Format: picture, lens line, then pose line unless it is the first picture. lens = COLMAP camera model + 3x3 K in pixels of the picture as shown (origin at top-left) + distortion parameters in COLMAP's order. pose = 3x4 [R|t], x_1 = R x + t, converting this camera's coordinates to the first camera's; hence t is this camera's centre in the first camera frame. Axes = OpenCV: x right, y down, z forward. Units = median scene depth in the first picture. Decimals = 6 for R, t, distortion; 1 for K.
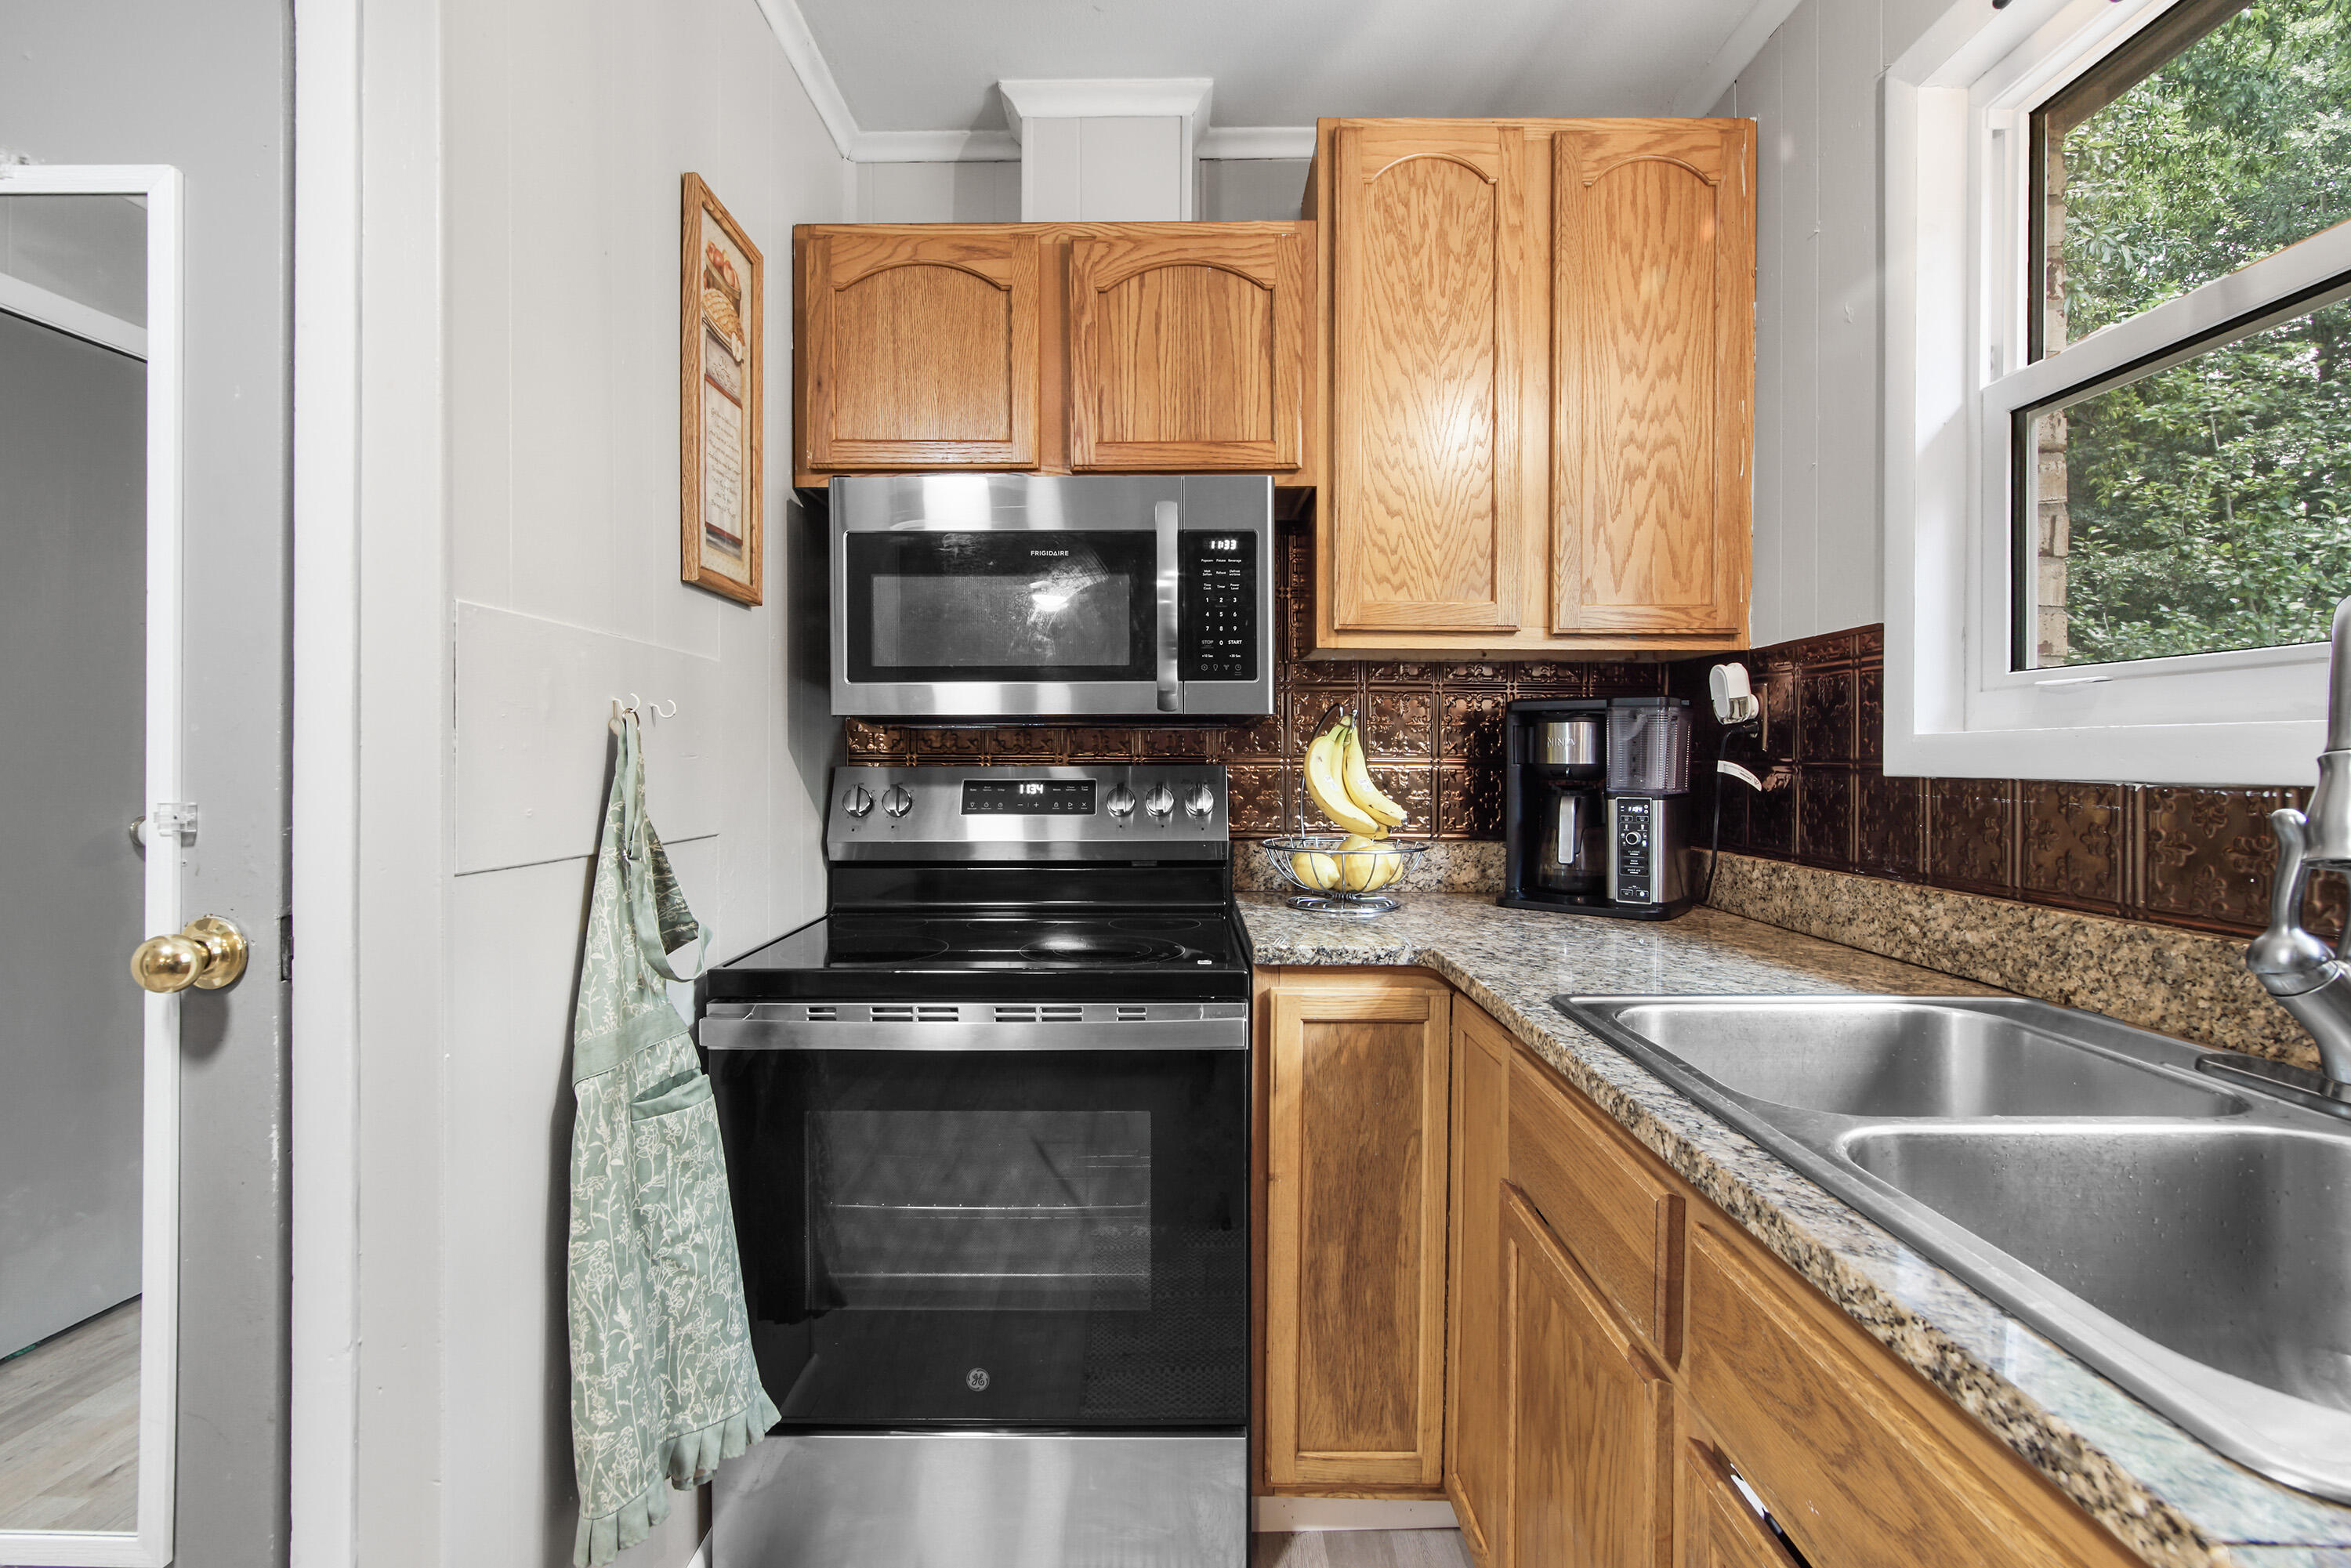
lens RADIAL K [[1070.2, 0, 1172.4], [0, 1070.2, 765.9], [0, 0, 1]] dist [-0.008260, 0.000219]
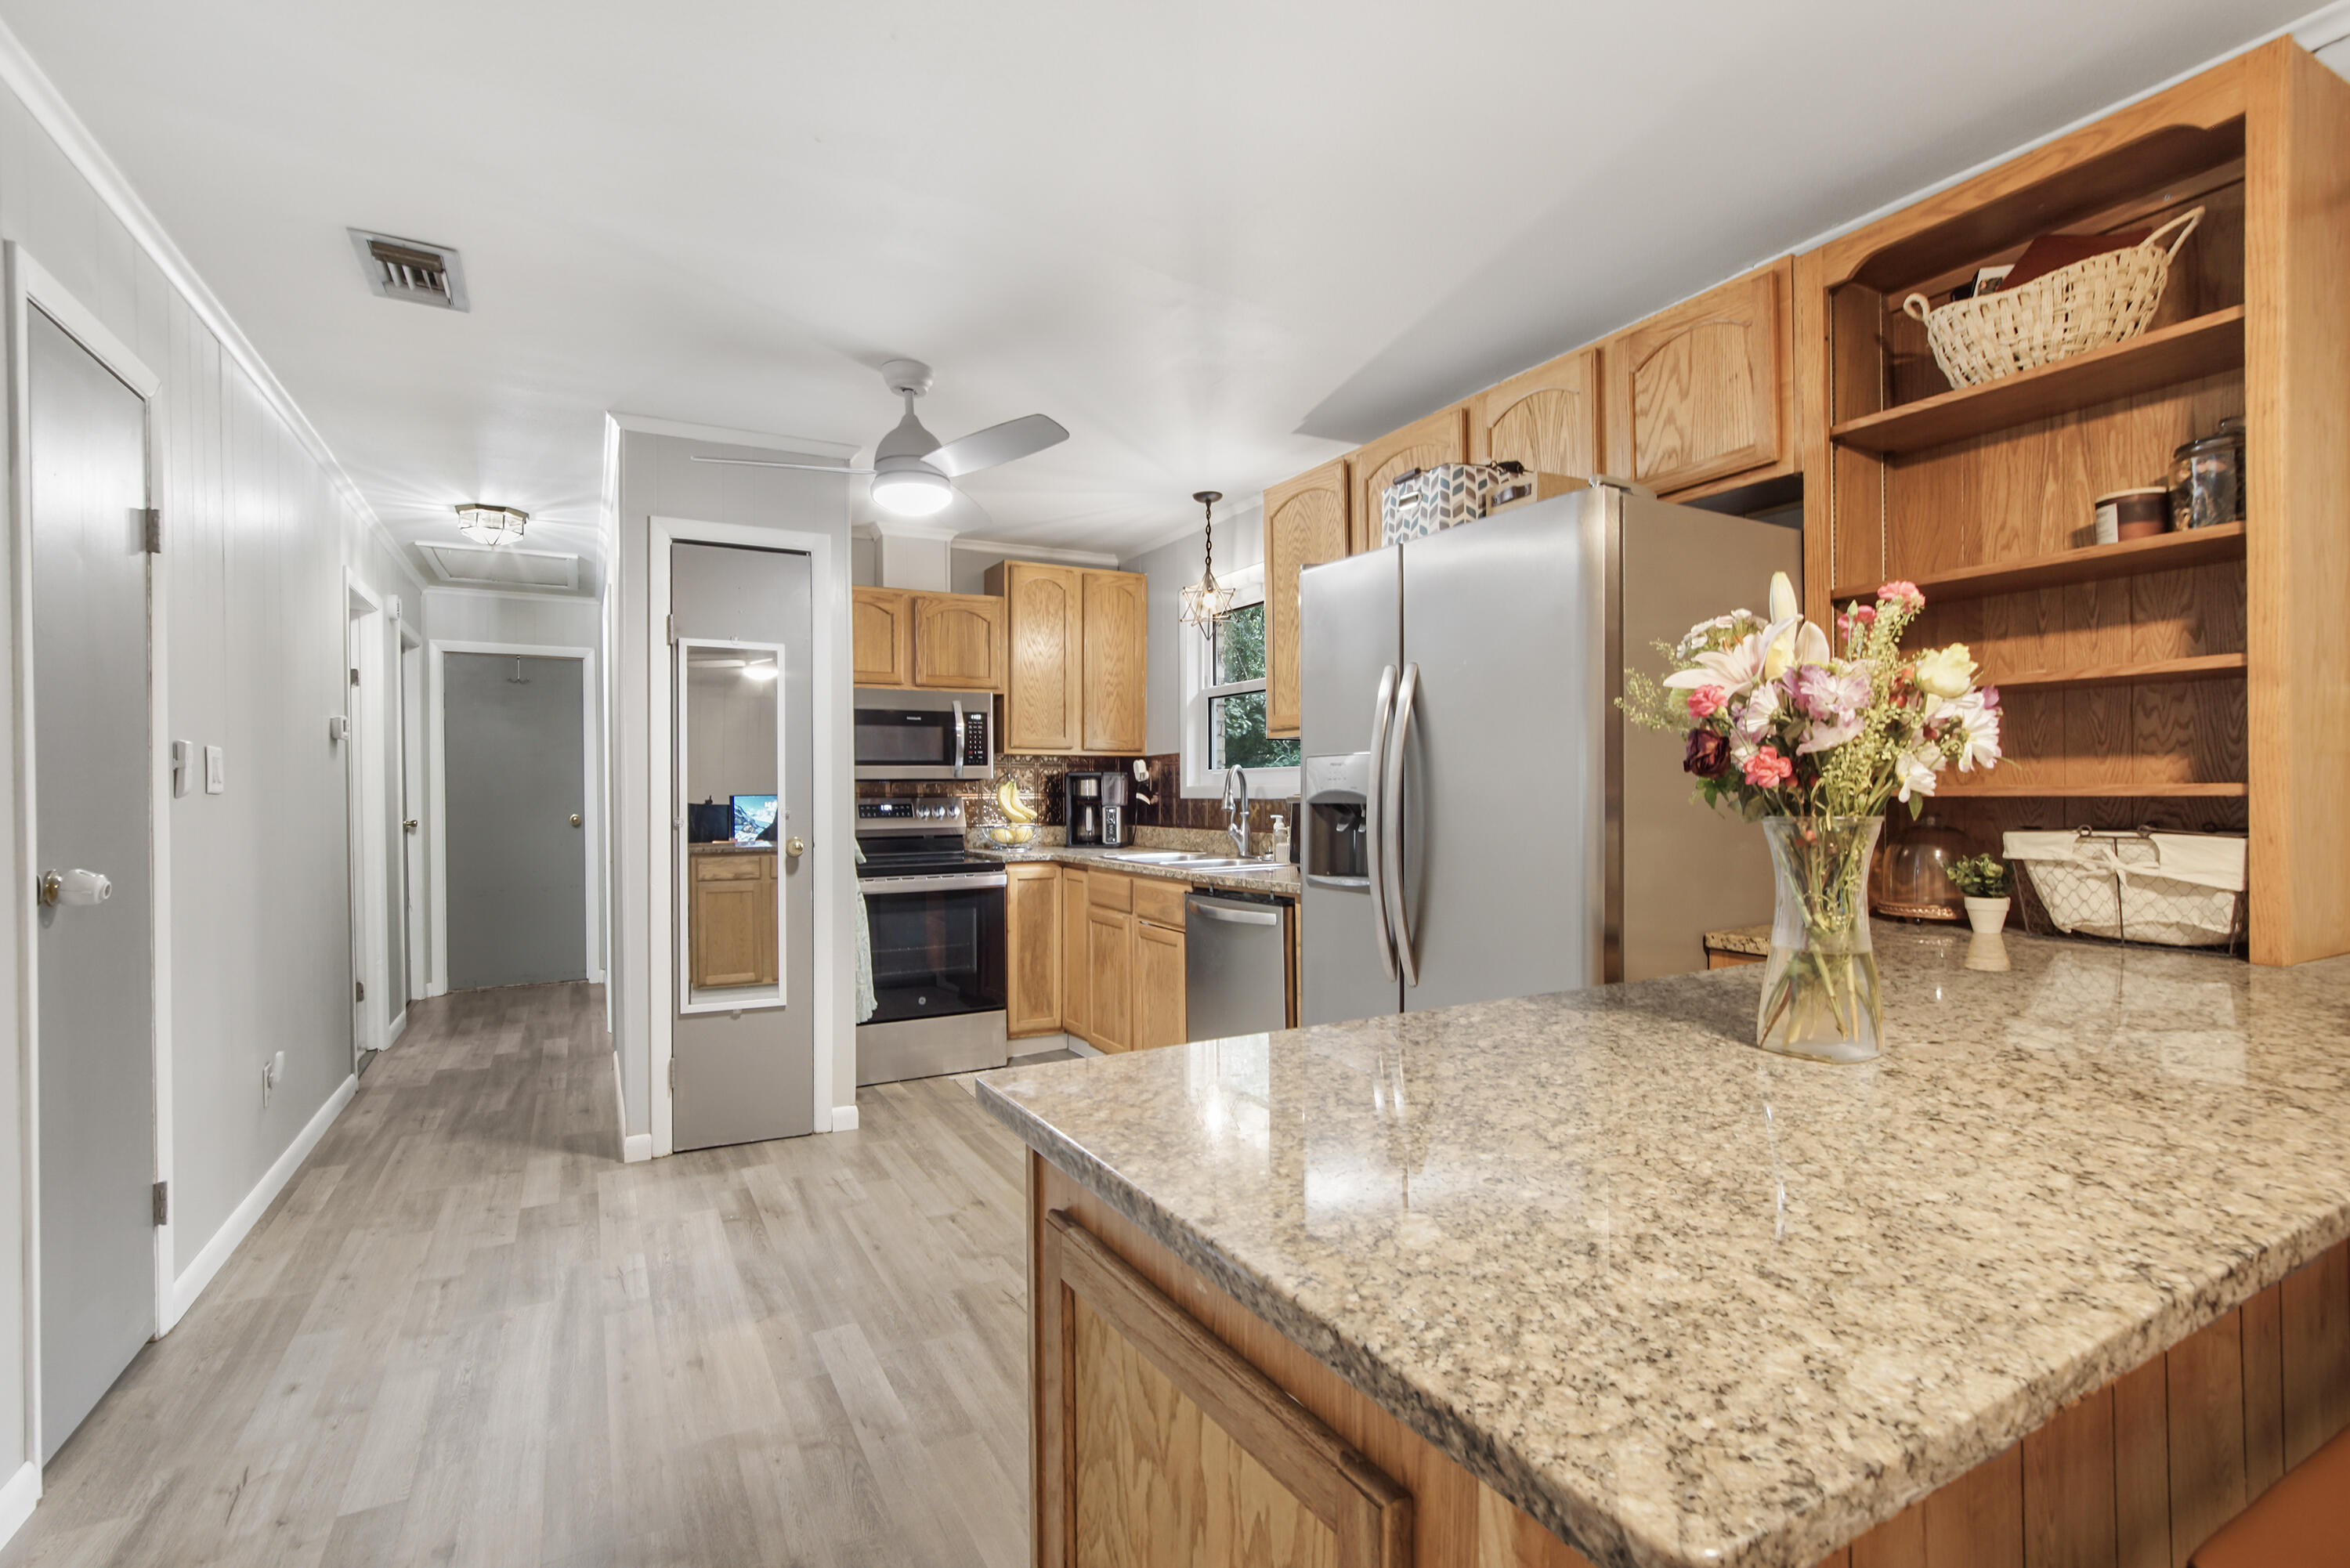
lens RADIAL K [[1090.4, 0, 1168.5], [0, 1090.4, 795.3], [0, 0, 1]] dist [0.000504, 0.000441]
pose [[0.873366, -0.009186, 0.486978, -0.865510], [0.010596, 0.999944, -0.000140, 0.000919], [-0.486950, 0.005282, 0.873414, -1.648102]]
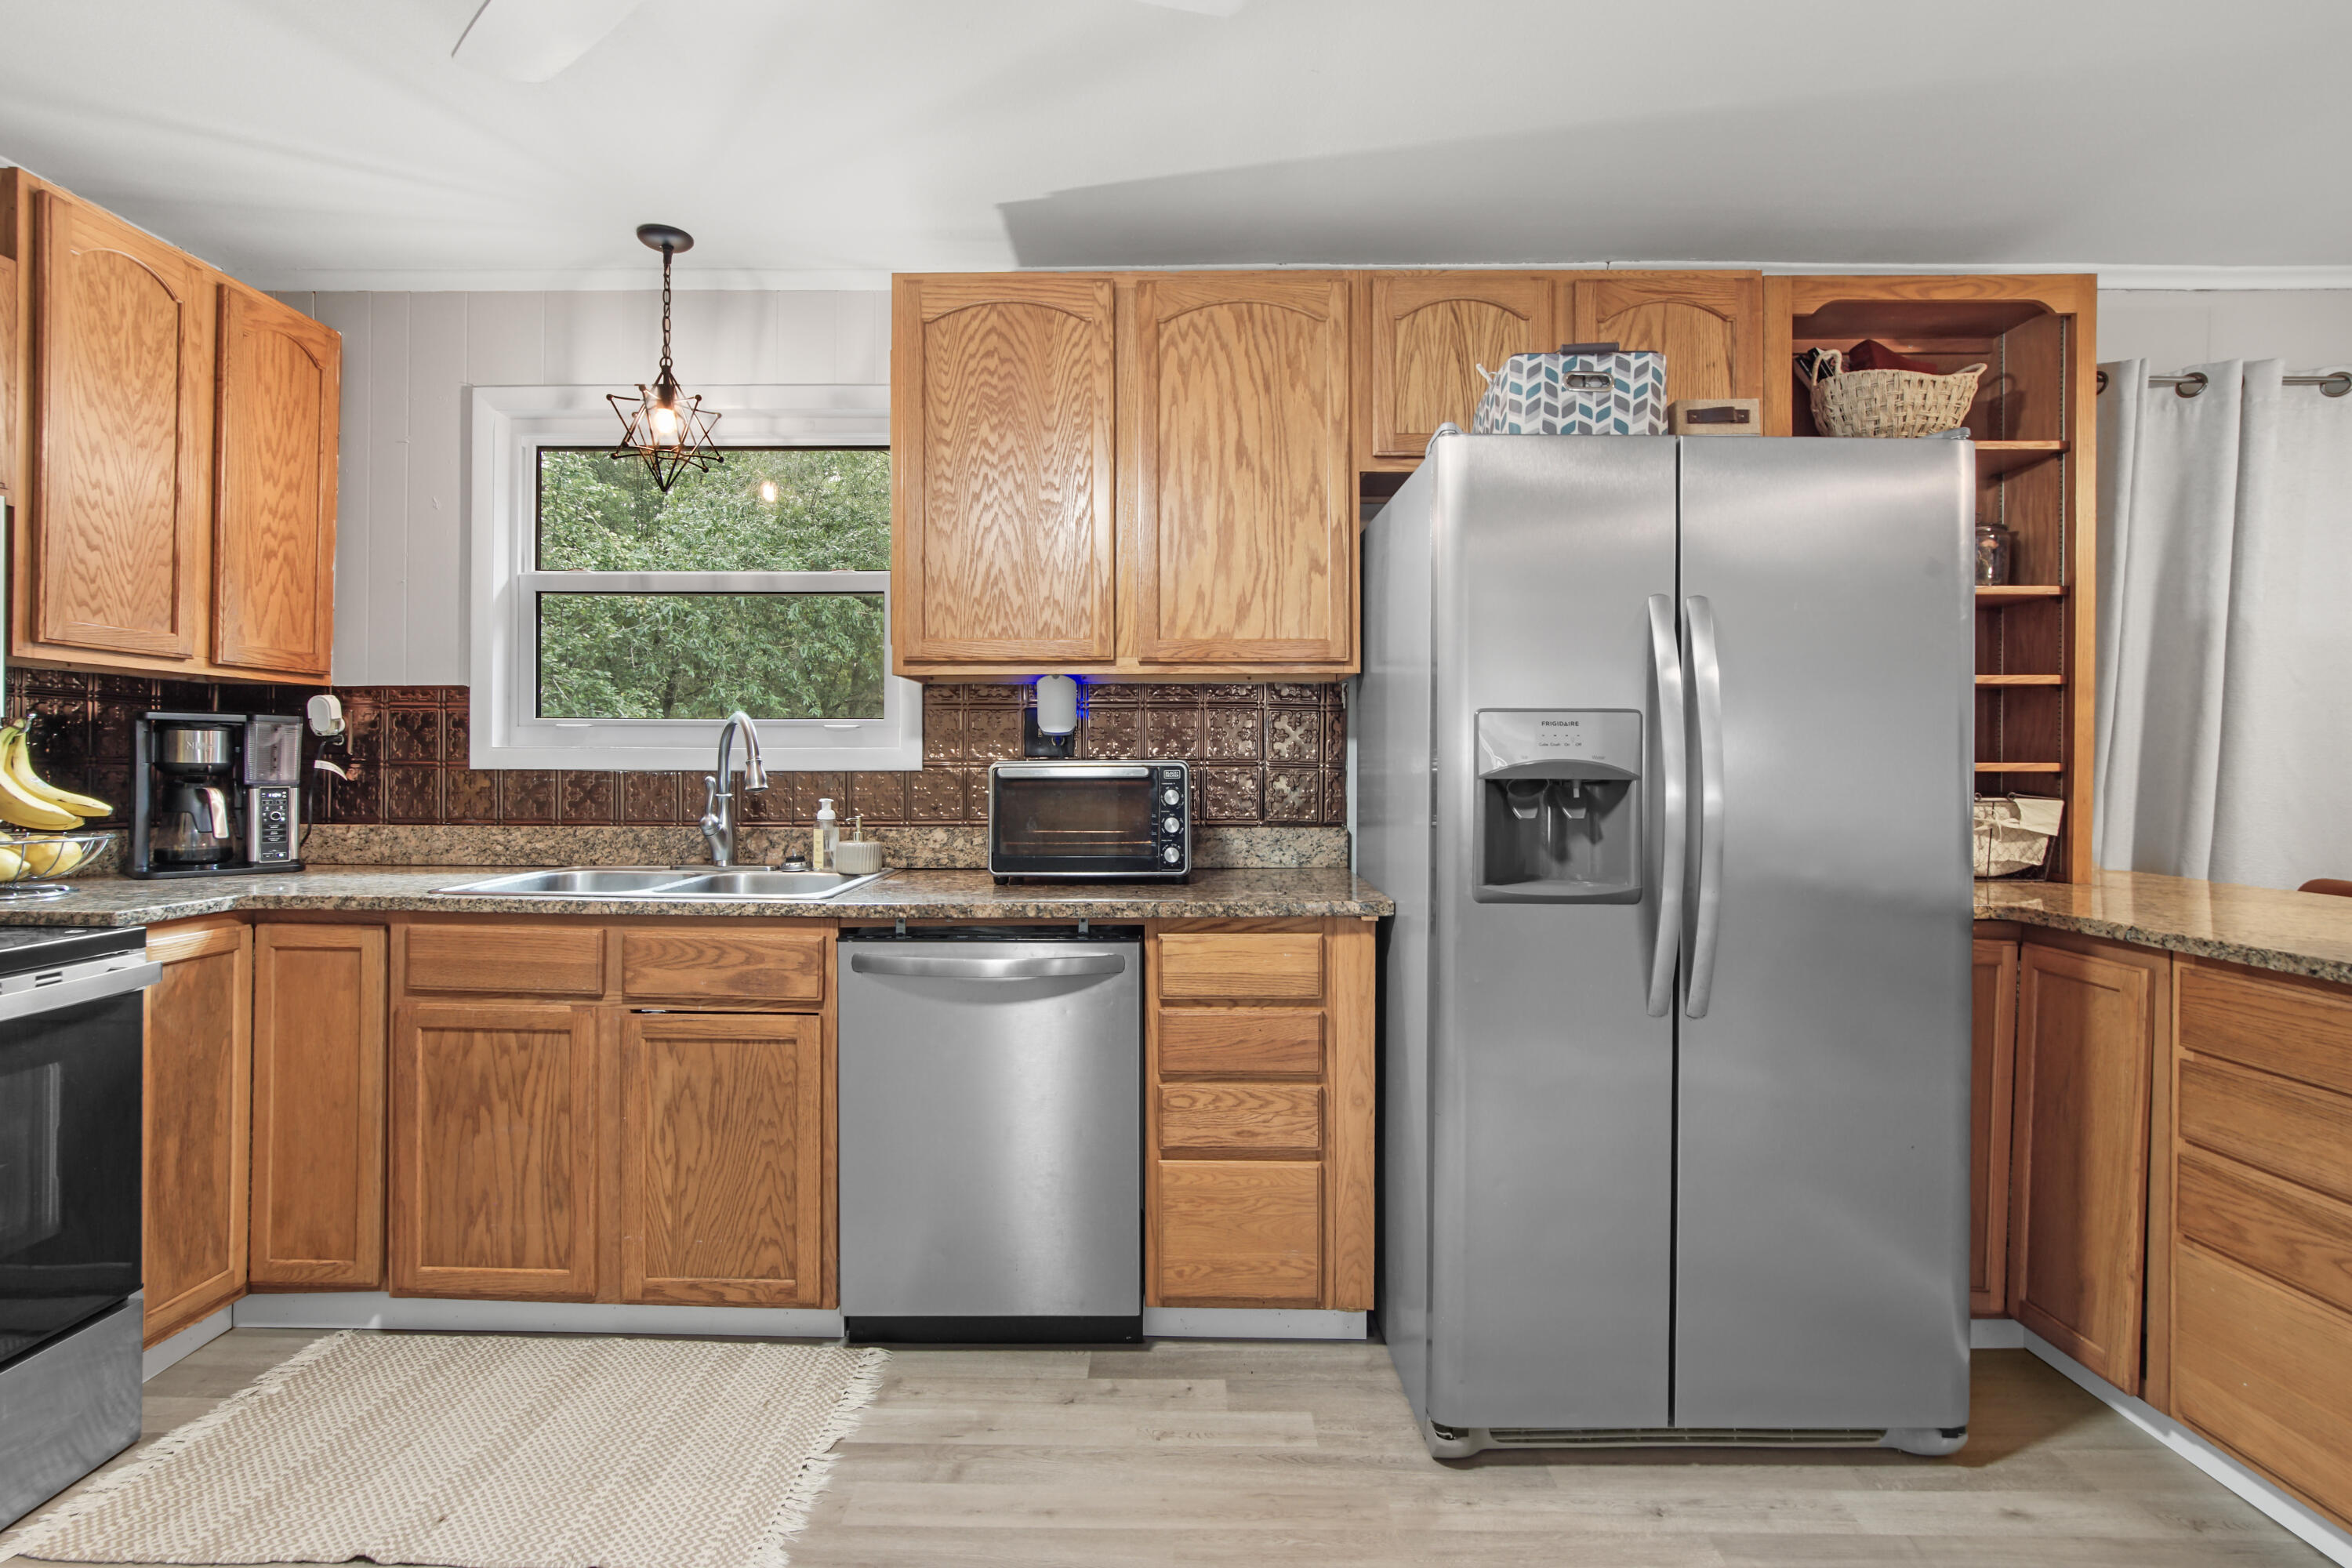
lens RADIAL K [[1070.7, 0, 1172.9], [0, 1070.7, 765.9], [0, 0, 1]] dist [-0.008260, 0.000219]
pose [[0.000219, -0.004760, 0.999989, -0.957452], [0.000871, 0.999988, 0.004760, -0.003466], [-1.000000, 0.000870, 0.000223, -0.176216]]
